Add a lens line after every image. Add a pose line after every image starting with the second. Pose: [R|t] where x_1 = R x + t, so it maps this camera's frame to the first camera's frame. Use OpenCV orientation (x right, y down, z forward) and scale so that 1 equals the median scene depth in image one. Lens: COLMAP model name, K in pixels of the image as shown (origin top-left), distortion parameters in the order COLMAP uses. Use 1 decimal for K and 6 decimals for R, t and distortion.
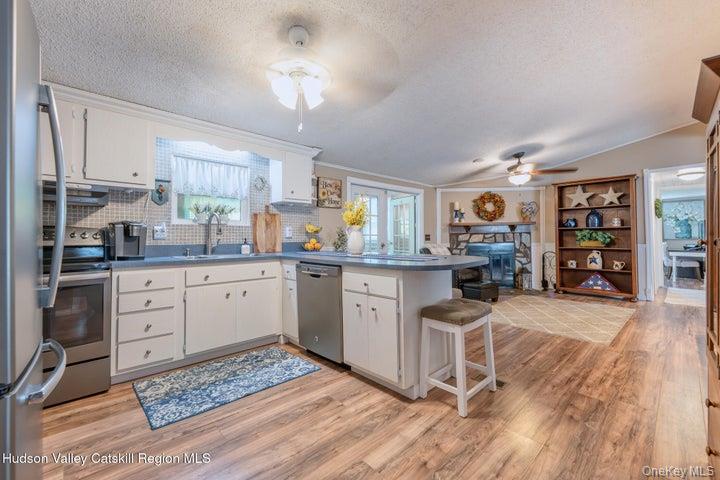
lens RADIAL K [[302.9, 0, 359.3], [0, 302.9, 233.4], [0, 0, 1]] dist [0.000859, -0.000260]
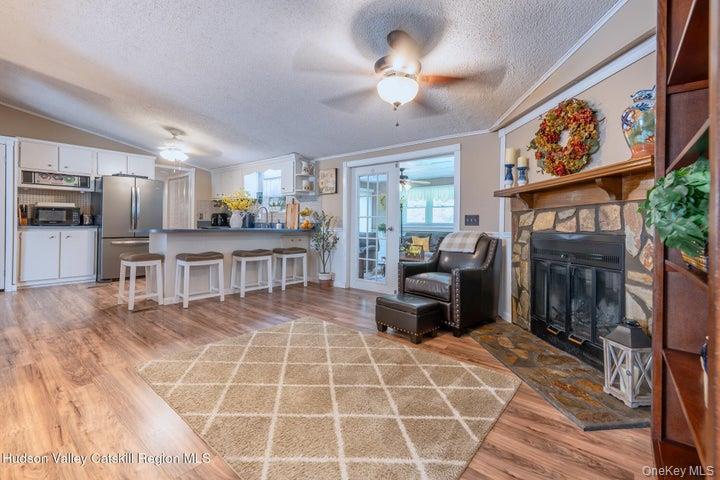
lens RADIAL K [[310.6, 0, 377.5], [0, 310.6, 224.6], [0, 0, 1]] dist [0.003152, 0.000240]
pose [[0.155795, 0.005711, -0.987773, 0.881296], [0.000562, 0.999983, 0.005870, 0.020658], [0.987789, -0.001470, 0.155789, 0.788432]]
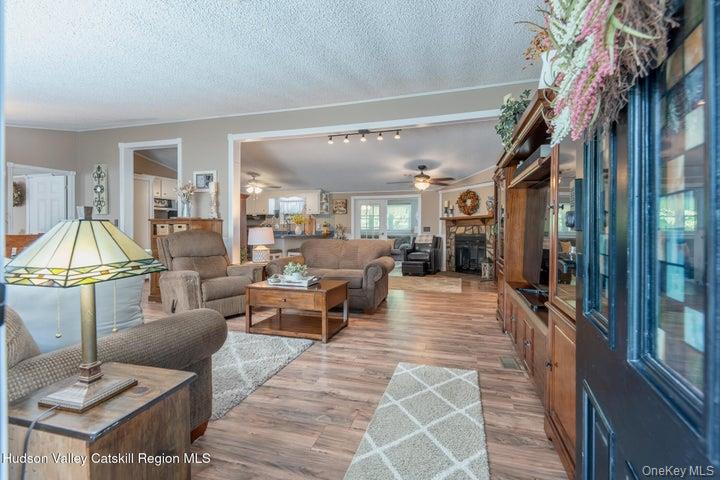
lens RADIAL K [[313.3, 0, 376.8], [0, 313.3, 234.1], [0, 0, 1]] dist [-0.002194, -0.000173]
pose [[0.527759, 0.016875, -0.849227, 1.409040], [0.008007, 0.999659, 0.024840, -0.001403], [0.849357, -0.019909, 0.527444, 0.088200]]
